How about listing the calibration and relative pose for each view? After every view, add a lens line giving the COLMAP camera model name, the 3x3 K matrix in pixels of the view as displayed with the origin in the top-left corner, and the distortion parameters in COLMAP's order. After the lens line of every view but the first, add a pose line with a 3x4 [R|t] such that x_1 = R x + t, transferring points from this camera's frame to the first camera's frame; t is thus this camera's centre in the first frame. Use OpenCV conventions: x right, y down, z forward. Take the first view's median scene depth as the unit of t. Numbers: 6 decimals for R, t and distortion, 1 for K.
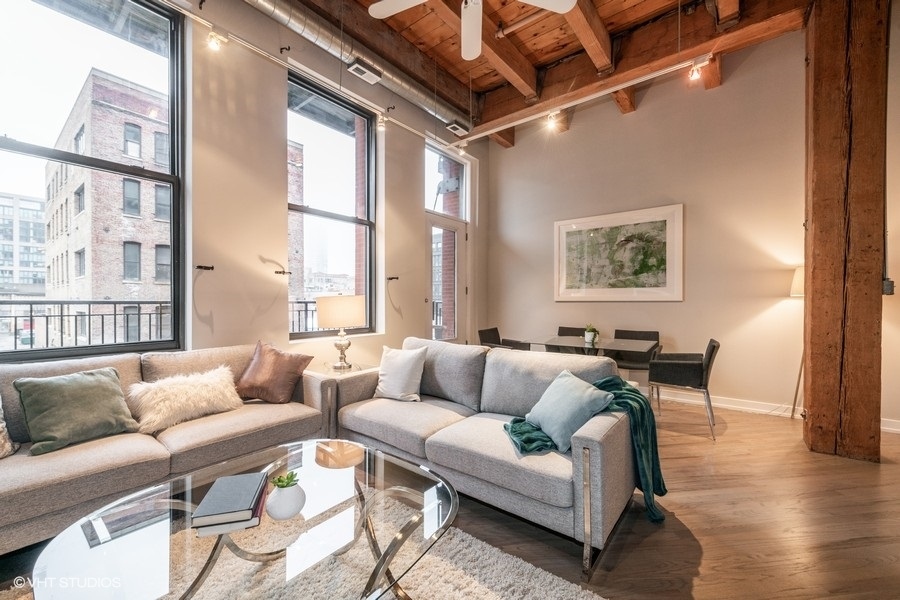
lens RADIAL K [[359.1, 0, 450.0], [0, 359.1, 300.0], [0, 0, 1]] dist [0.000790, 0.000135]
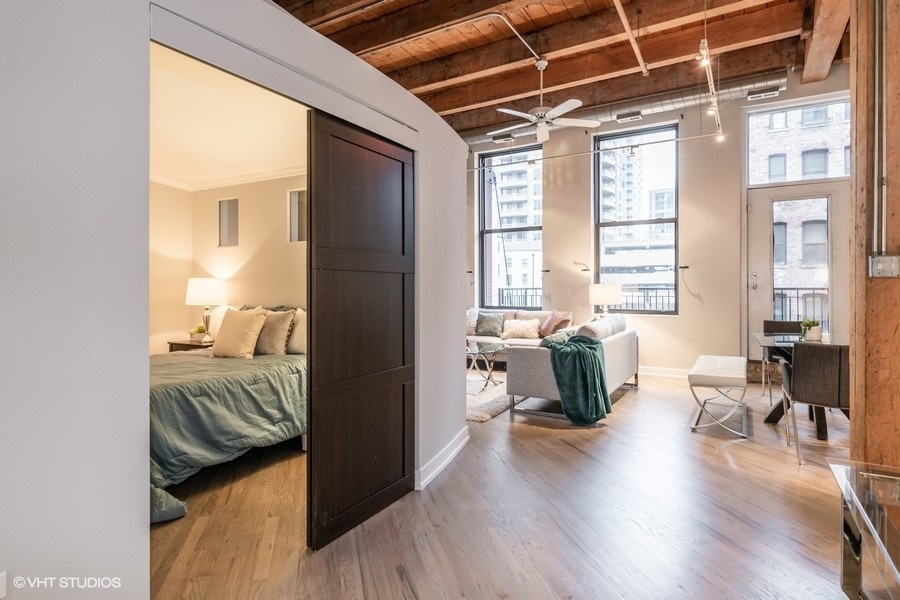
lens RADIAL K [[490.8, 0, 449.9], [0, 490.8, 285.4], [0, 0, 1]] dist [0.000685, 0.000102]
pose [[0.128467, -0.005874, -0.991696, 1.639683], [0.004479, 0.999976, -0.005343, 0.001980], [0.991704, -0.003756, 0.128490, 0.105195]]
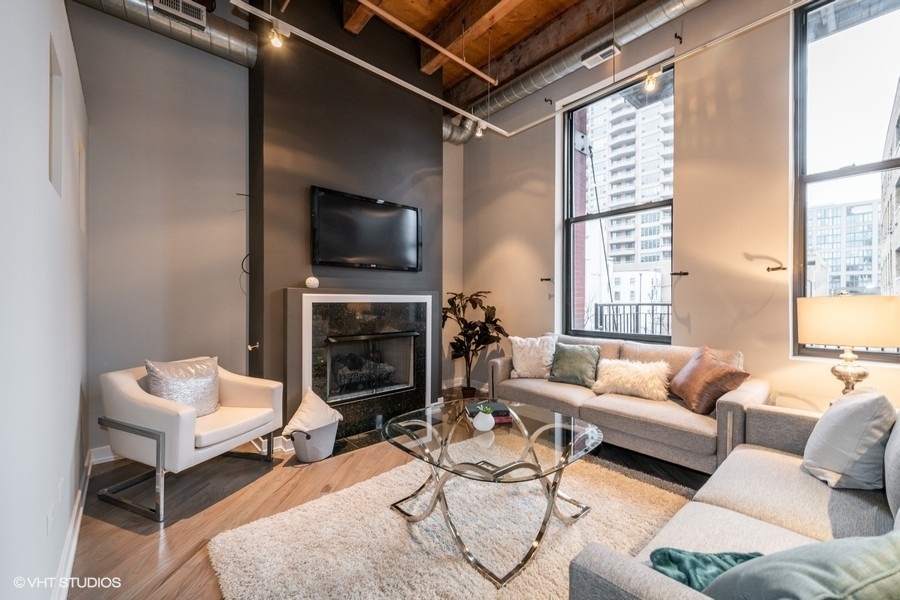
lens RADIAL K [[359.1, 0, 450.0], [0, 359.1, 300.0], [0, 0, 1]] dist [0.000790, 0.000135]
pose [[-0.187813, -0.006050, -0.982186, 0.460993], [-0.002770, 0.999980, -0.005630, -0.000481], [0.982201, 0.001663, -0.187826, 0.429265]]
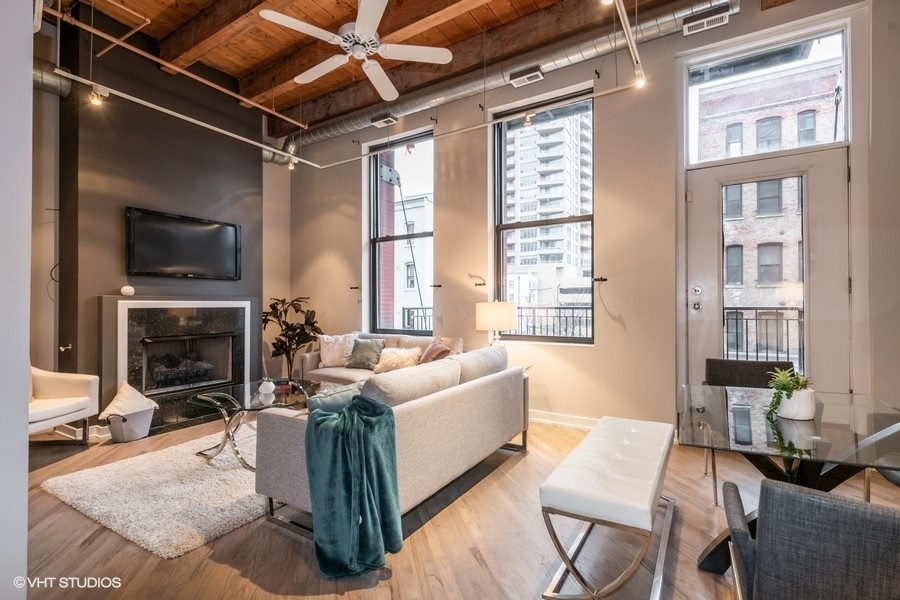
lens RADIAL K [[416.1, 0, 450.0], [0, 416.1, 300.0], [0, 0, 1]] dist [-0.000171, -0.000858]
pose [[0.115863, -0.014852, -0.993154, 0.959717], [0.003621, 0.999888, -0.014530, -0.001083], [0.993259, -0.001912, 0.115904, 0.715851]]
